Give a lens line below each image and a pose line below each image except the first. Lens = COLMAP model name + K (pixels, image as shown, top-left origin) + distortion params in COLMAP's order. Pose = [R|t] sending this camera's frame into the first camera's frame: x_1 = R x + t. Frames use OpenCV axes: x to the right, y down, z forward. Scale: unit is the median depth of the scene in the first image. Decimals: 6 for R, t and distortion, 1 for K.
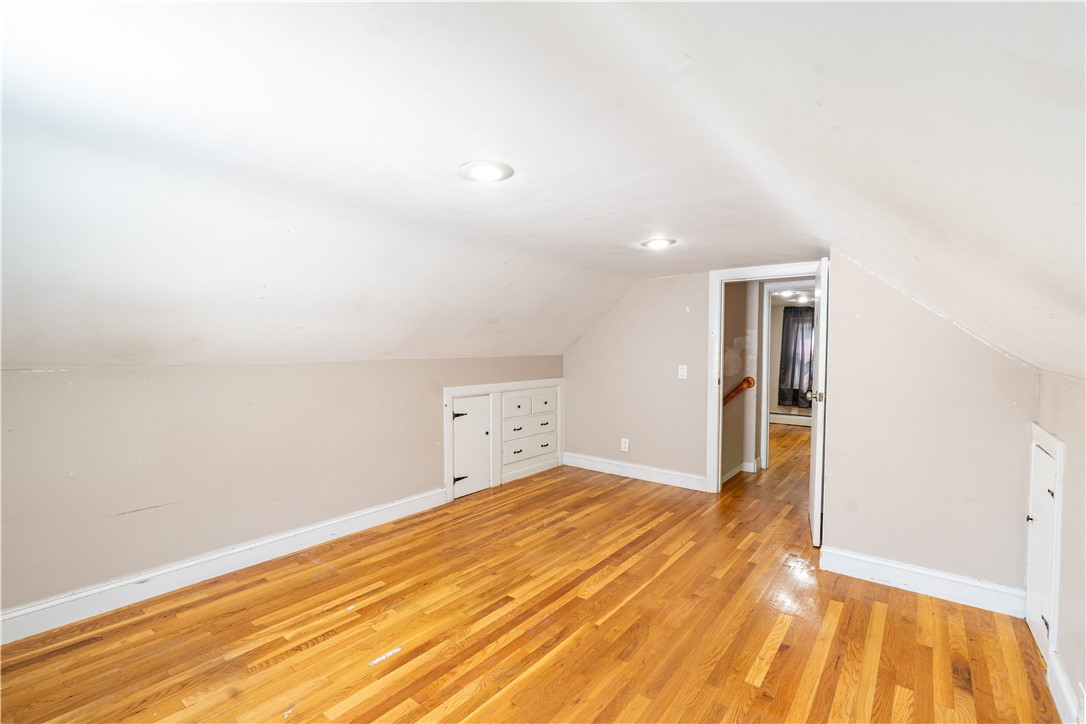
lens RADIAL K [[486.4, 0, 545.1], [0, 486.4, 361.6], [0, 0, 1]] dist [-0.000870, 0.000326]
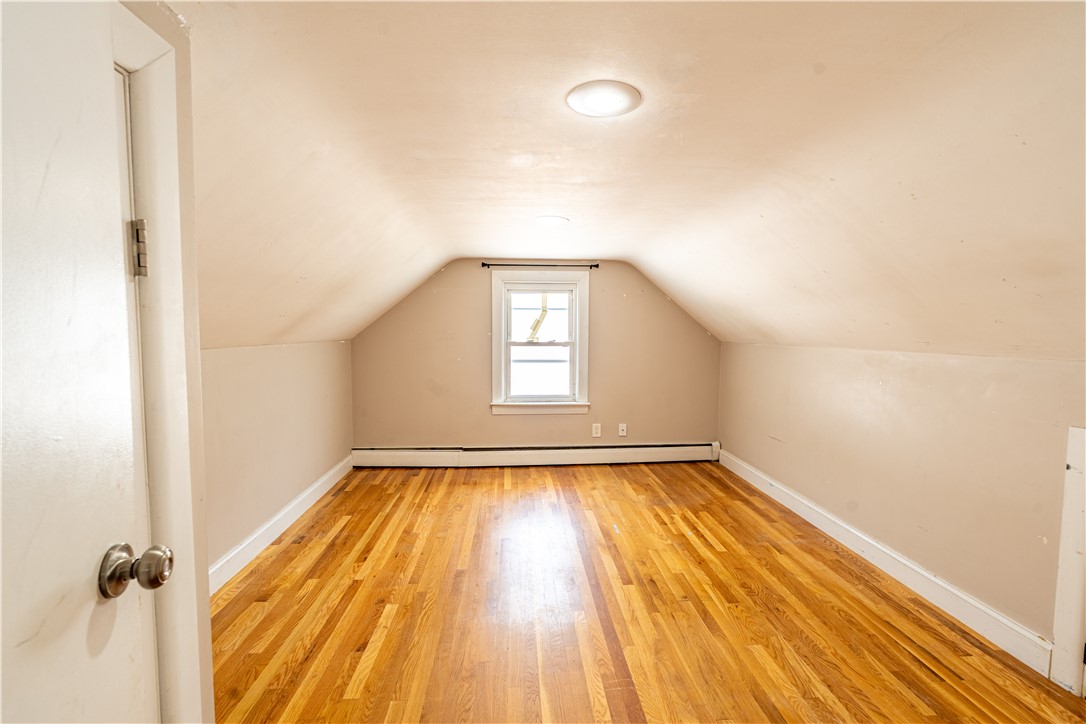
lens RADIAL K [[486.4, 0, 545.1], [0, 486.4, 361.6], [0, 0, 1]] dist [-0.000870, 0.000326]
pose [[-0.744885, 0.035588, -0.666243, 0.894316], [-0.029424, 0.995853, 0.086092, -0.061081], [0.666543, 0.083732, -0.740749, 2.021811]]
